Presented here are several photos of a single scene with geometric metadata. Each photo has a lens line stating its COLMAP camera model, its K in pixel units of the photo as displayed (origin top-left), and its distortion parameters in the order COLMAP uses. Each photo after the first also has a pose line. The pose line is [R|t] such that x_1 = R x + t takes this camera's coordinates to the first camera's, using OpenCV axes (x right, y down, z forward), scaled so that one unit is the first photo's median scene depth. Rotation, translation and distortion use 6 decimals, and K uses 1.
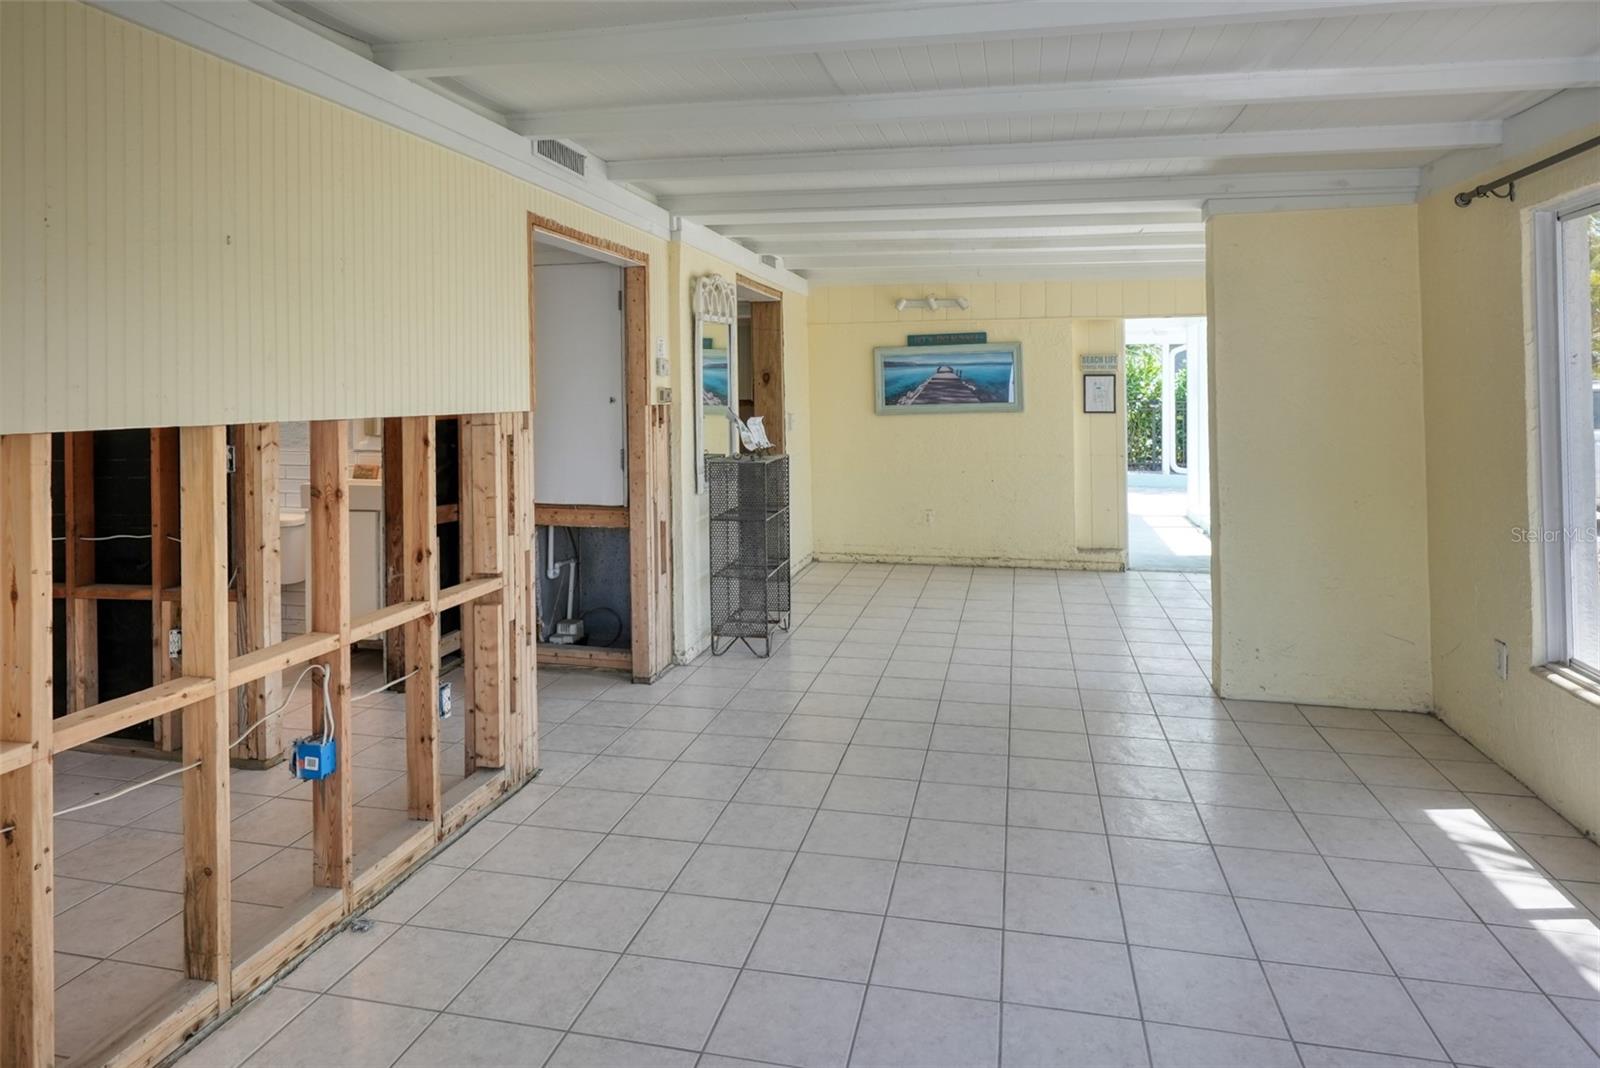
lens RADIAL K [[1015.3, 0, 742.4], [0, 1015.3, 373.8], [0, 0, 1]] dist [-0.000191, 0.002045]
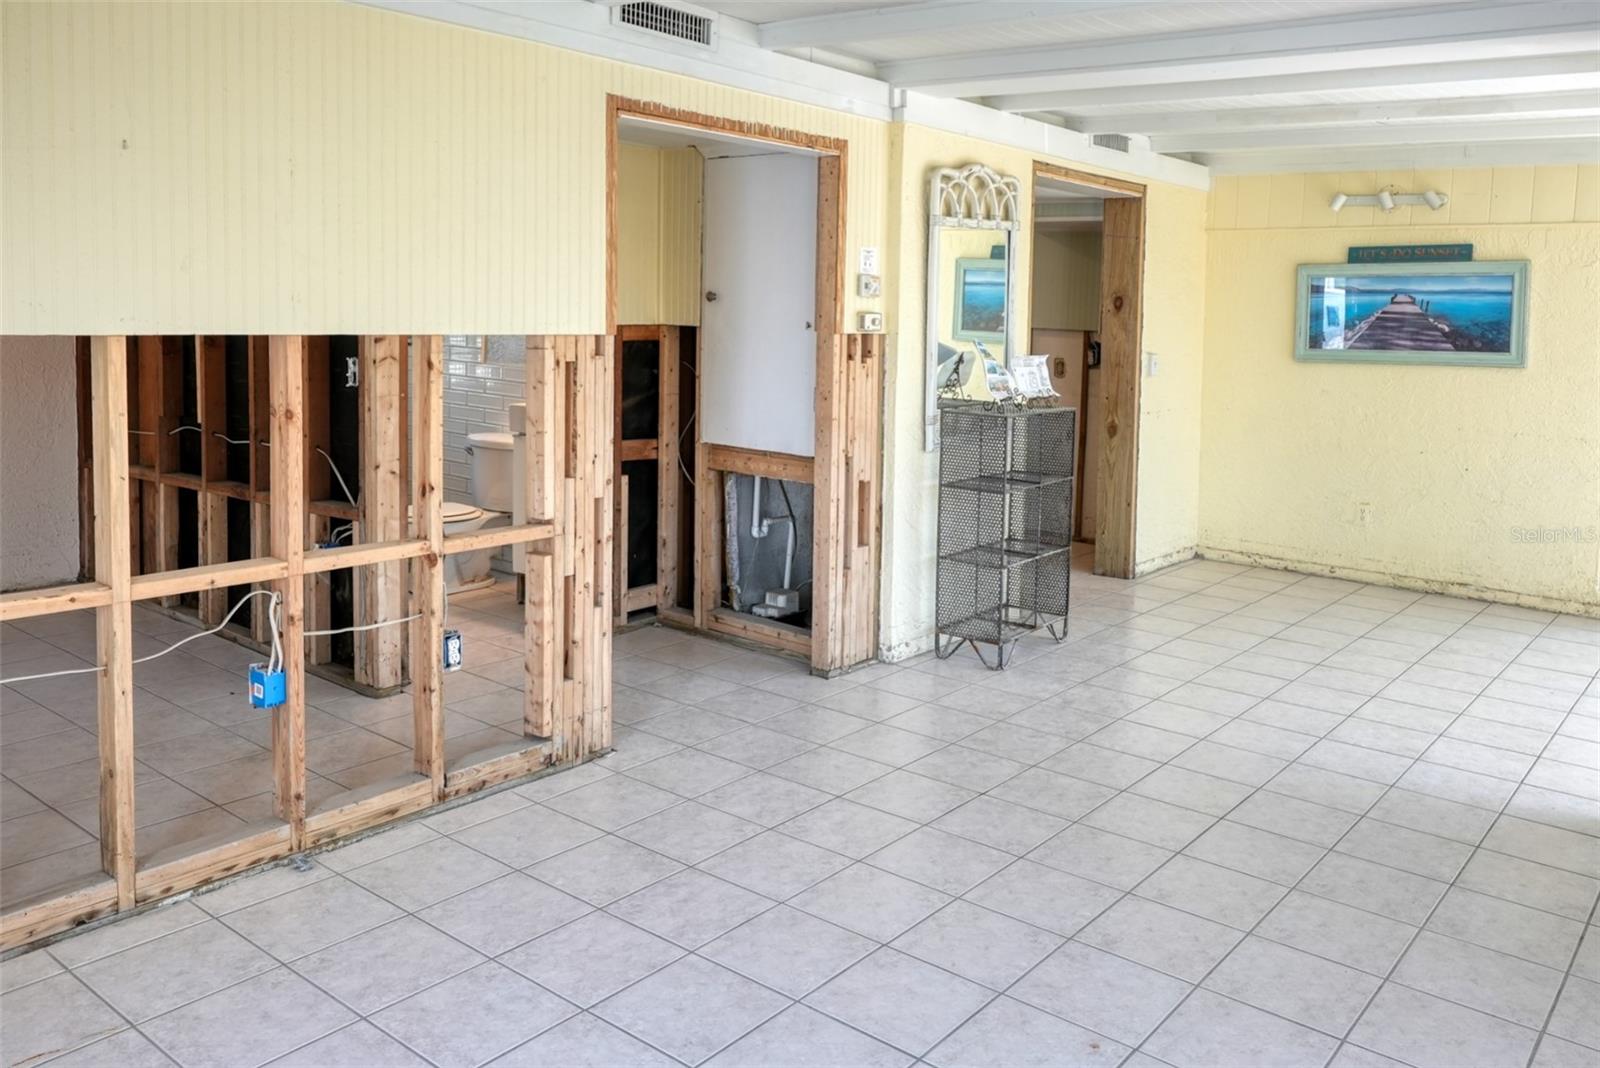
lens RADIAL K [[1277.7, 0, 741.4], [0, 1277.7, 392.0], [0, 0, 1]] dist [0.003113, 0.004967]
pose [[0.899133, 0.062025, -0.433258, 0.364778], [-0.026207, 0.995761, 0.088165, -0.012699], [0.436890, -0.067918, 0.896947, 0.096888]]
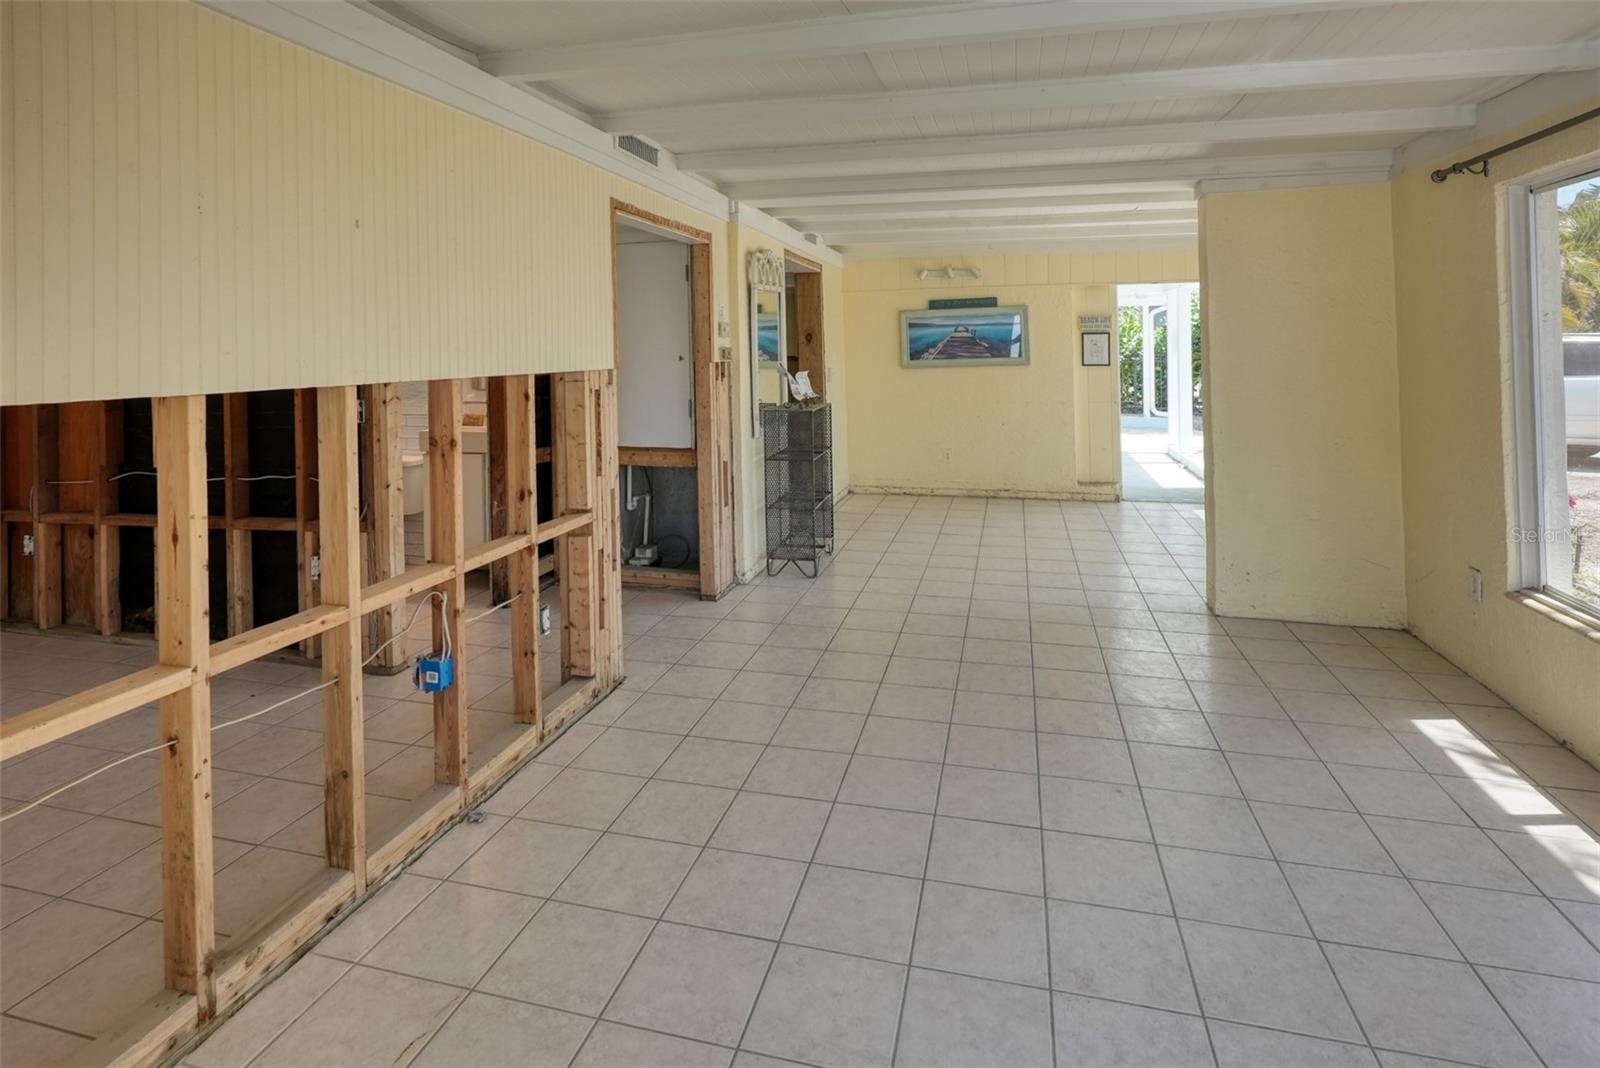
lens RADIAL K [[845.3, 0, 753.8], [0, 845.3, 333.6], [0, 0, 1]] dist [-0.004313, 0.000646]
pose [[0.999495, -0.007804, -0.030804, -0.019766], [0.007815, 0.999969, 0.000225, -0.002890], [0.030801, -0.000465, 0.999525, 0.039351]]
